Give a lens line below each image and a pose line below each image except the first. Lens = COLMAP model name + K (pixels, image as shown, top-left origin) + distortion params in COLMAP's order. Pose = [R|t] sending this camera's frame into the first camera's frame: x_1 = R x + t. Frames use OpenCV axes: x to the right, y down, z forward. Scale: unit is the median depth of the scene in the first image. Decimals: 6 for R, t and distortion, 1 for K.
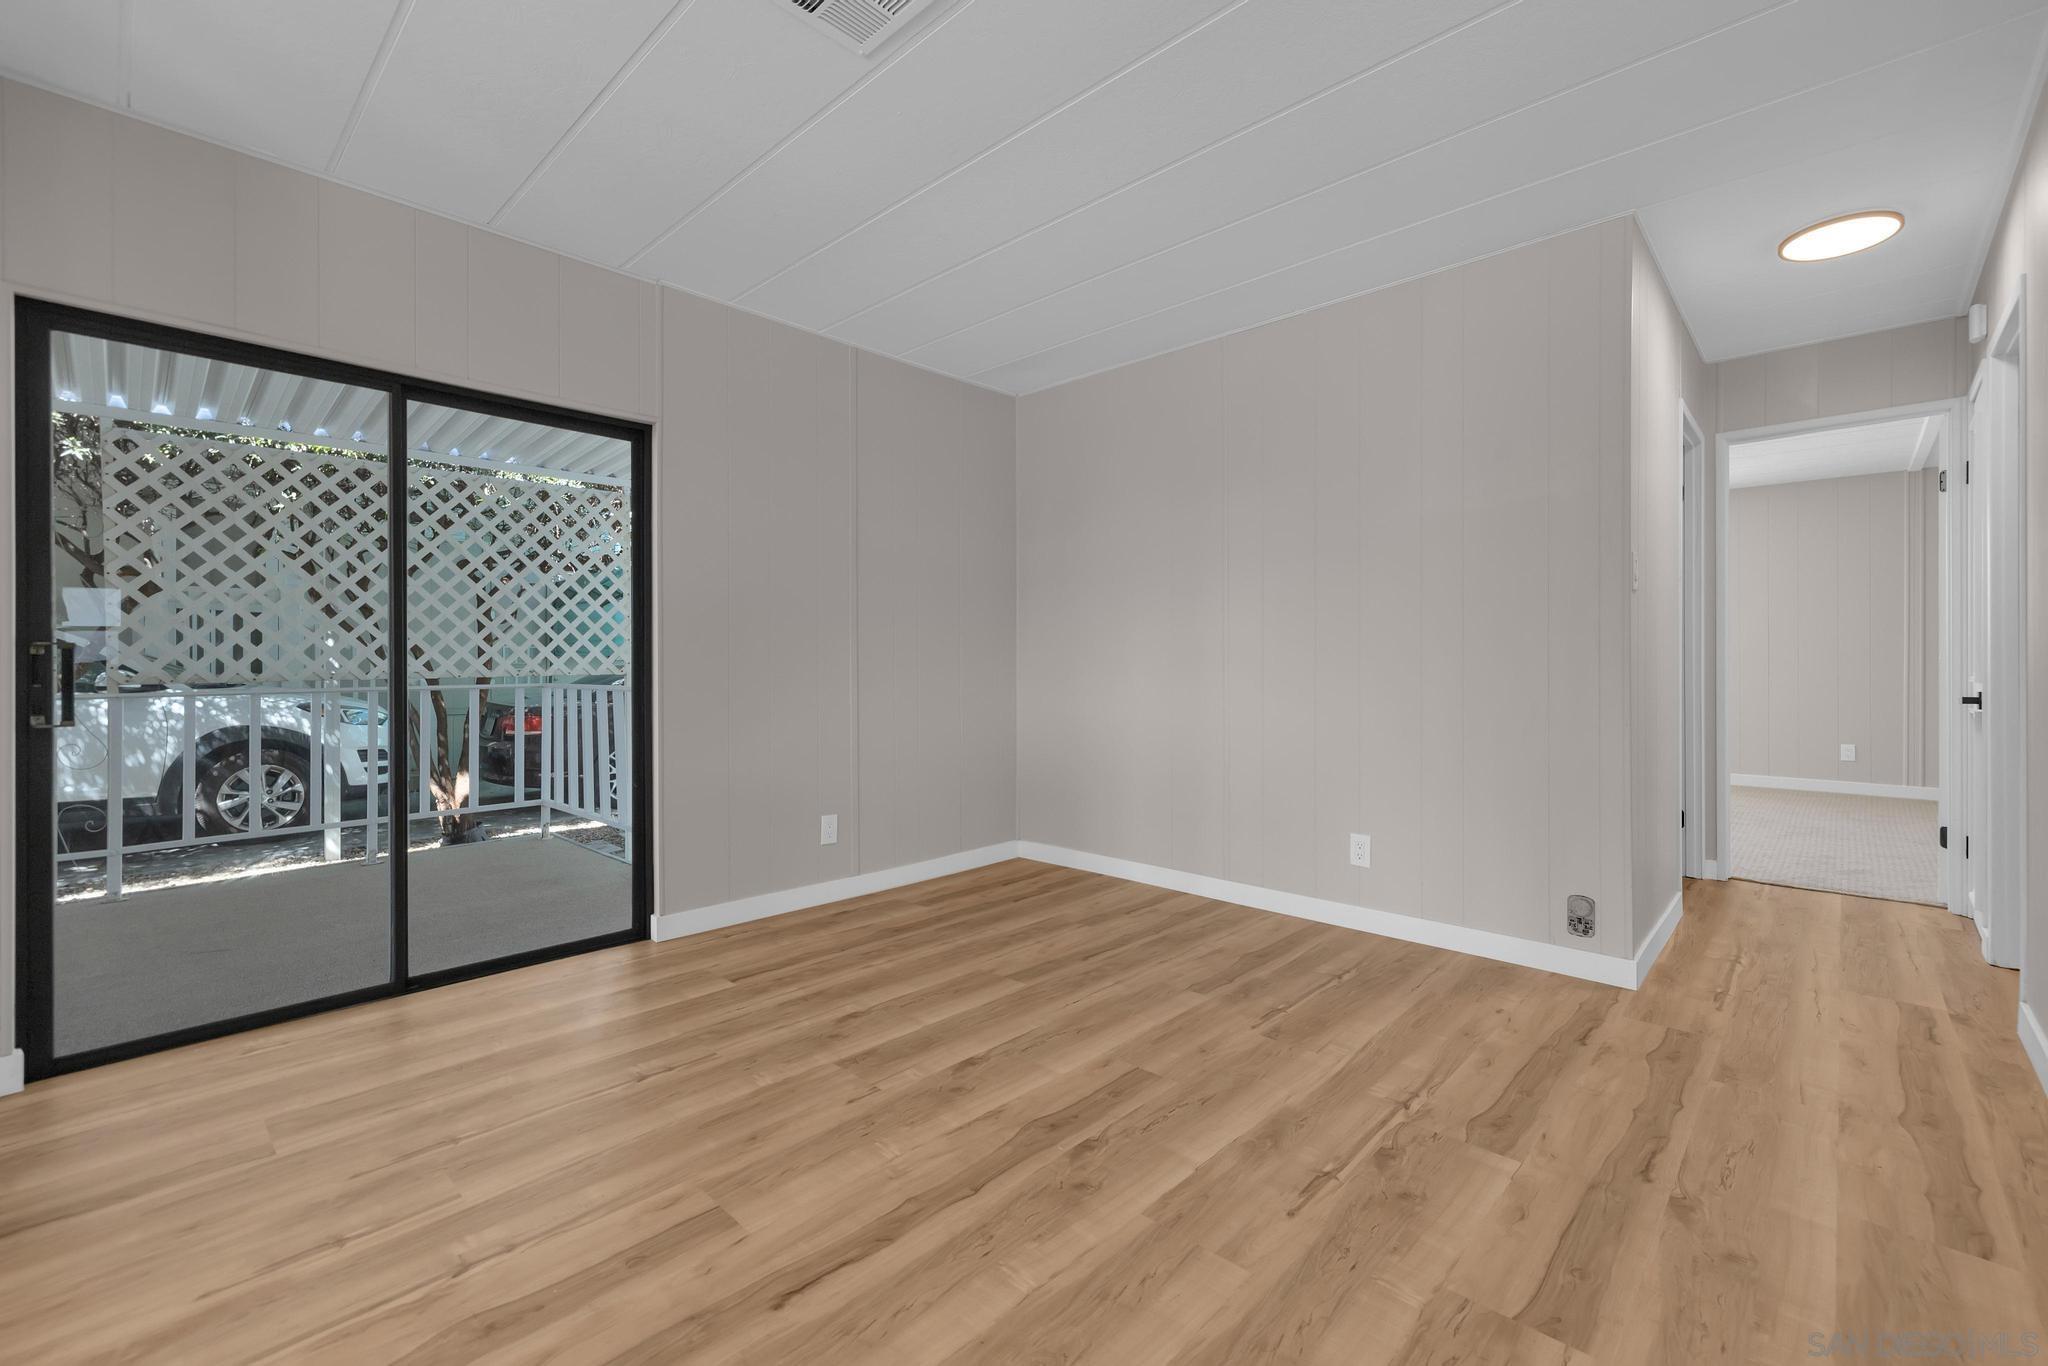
lens RADIAL K [[870.2, 0, 1020.9], [0, 870.2, 663.1], [0, 0, 1]] dist [0.002469, 0.000076]
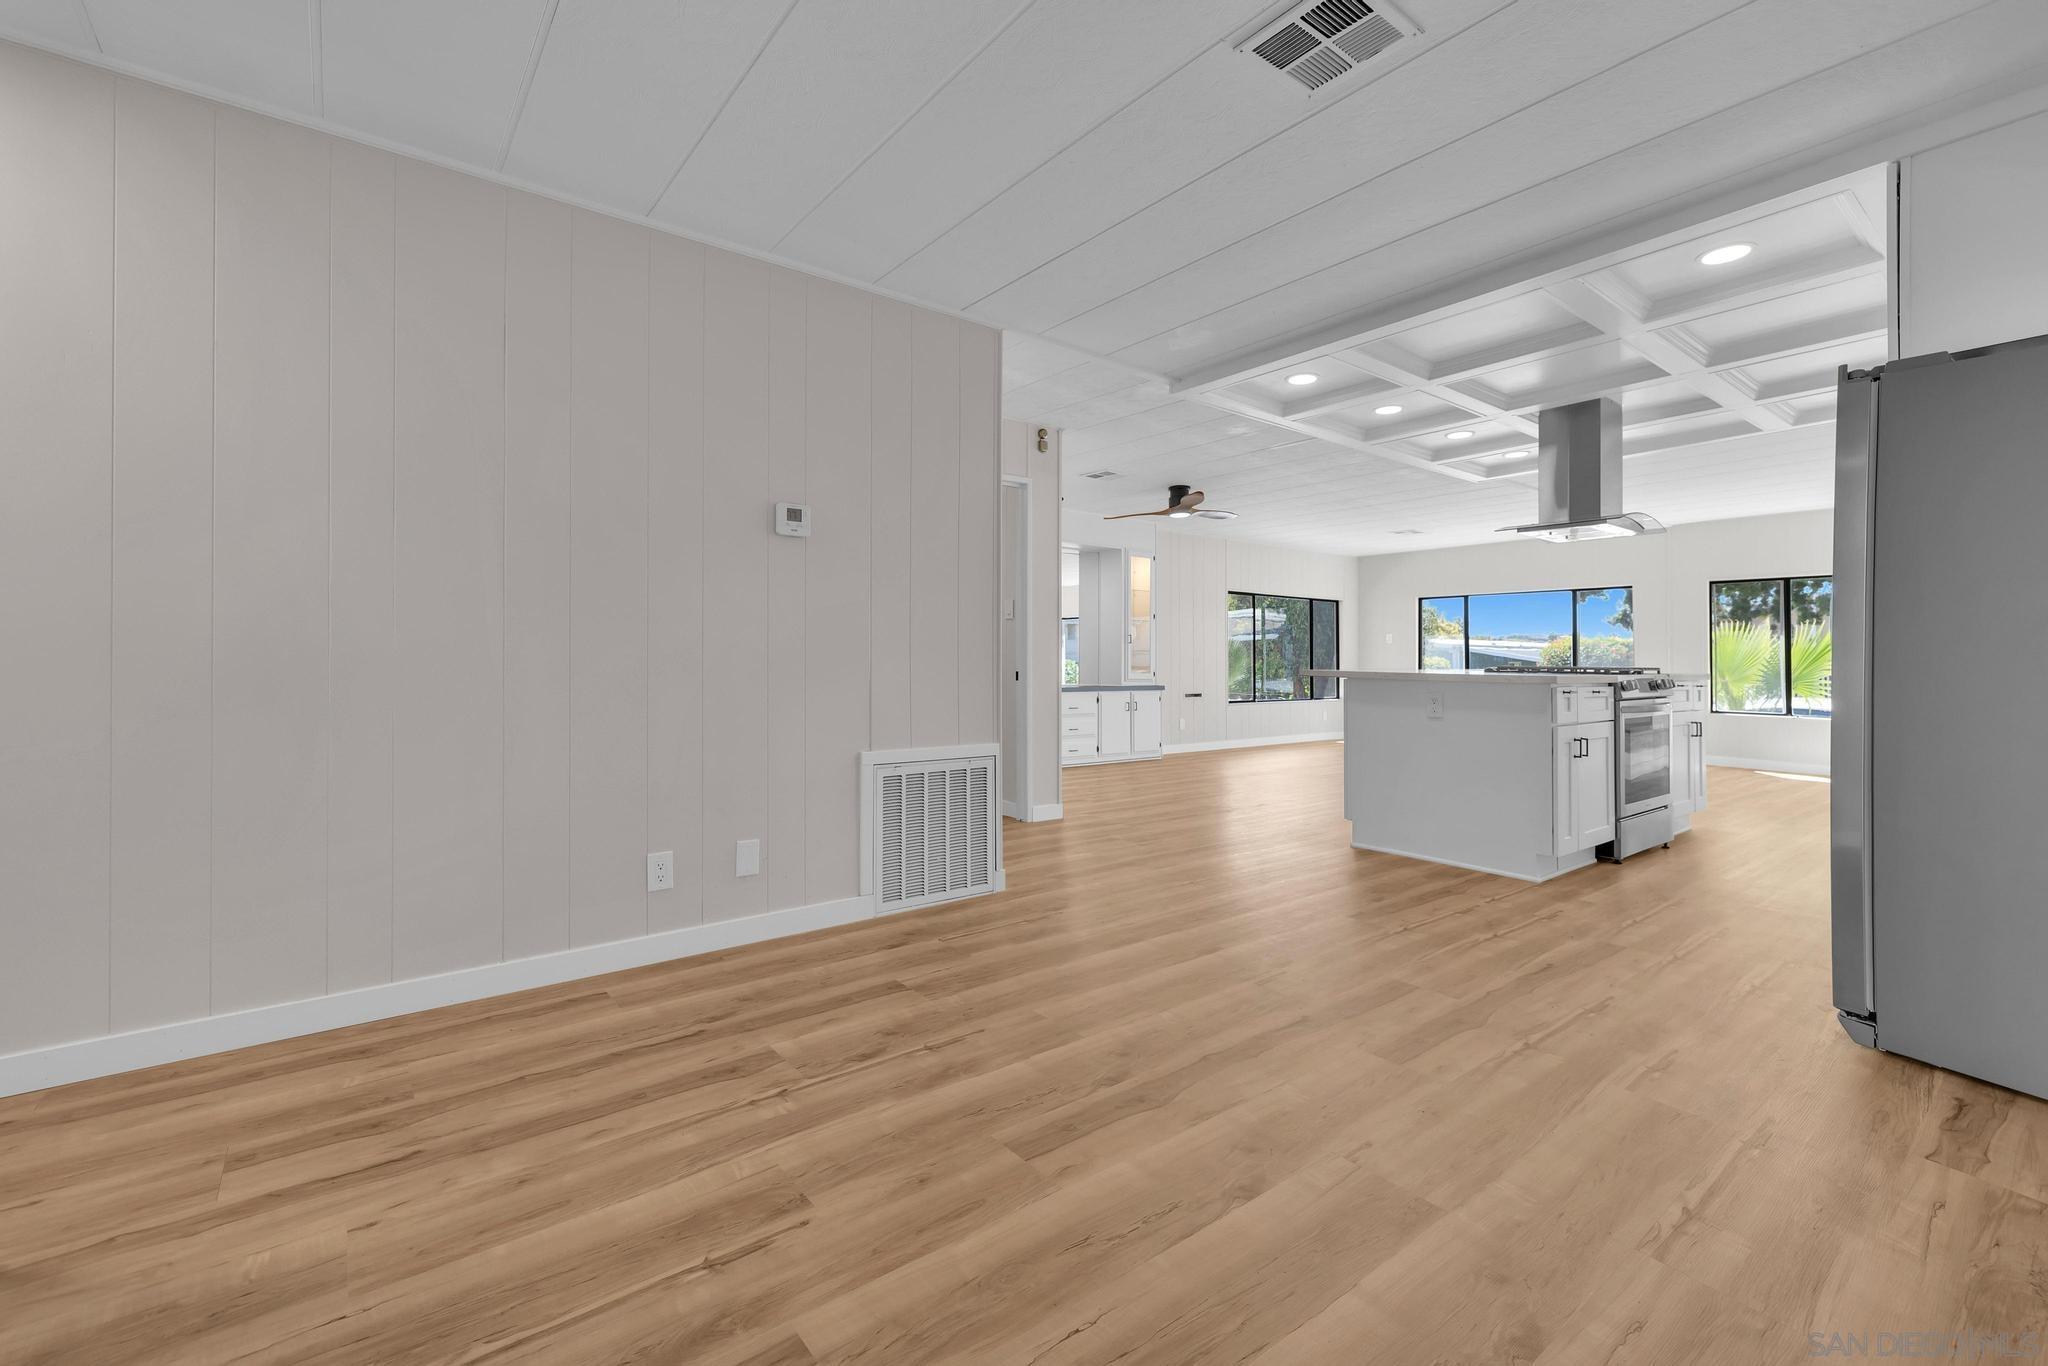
lens RADIAL K [[875.7, 0, 1022.2], [0, 875.7, 652.9], [0, 0, 1]] dist [-0.002029, -0.000213]
pose [[-0.989171, -0.004683, 0.146693, 0.022823], [-0.006311, 0.999924, -0.010636, 0.012877], [-0.146632, -0.011447, -0.989125, 1.734991]]
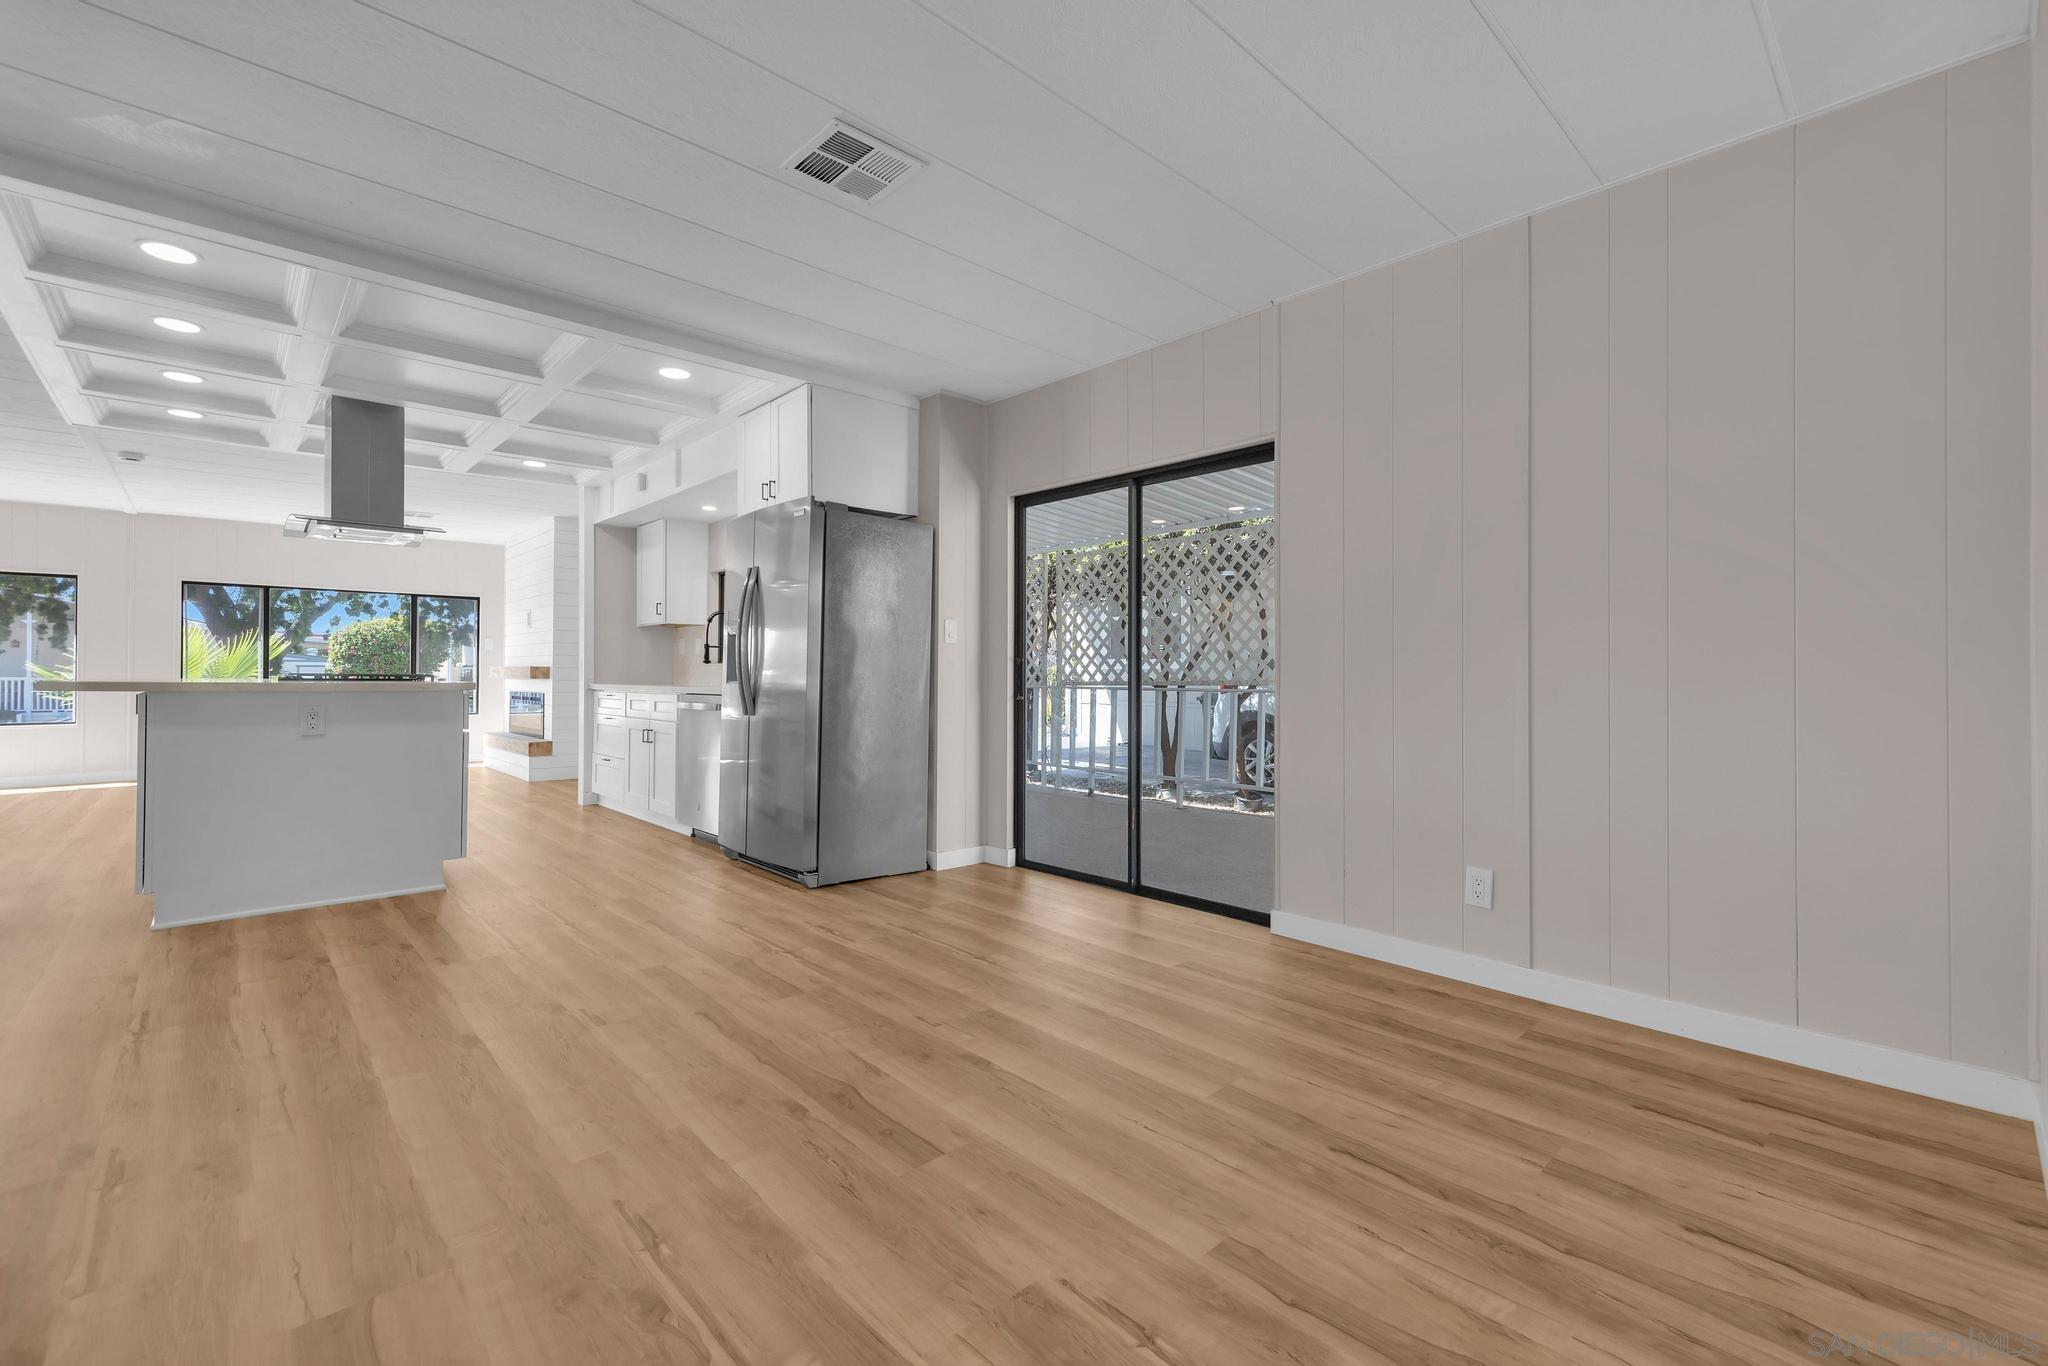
lens RADIAL K [[861.2, 0, 1014.7], [0, 861.2, 668.3], [0, 0, 1]] dist [-0.000870, -0.000092]
pose [[-0.060949, -0.006093, -0.998122, 0.912556], [-0.001345, 0.999981, -0.006022, 0.012641], [0.998140, 0.000976, -0.060956, 1.081345]]
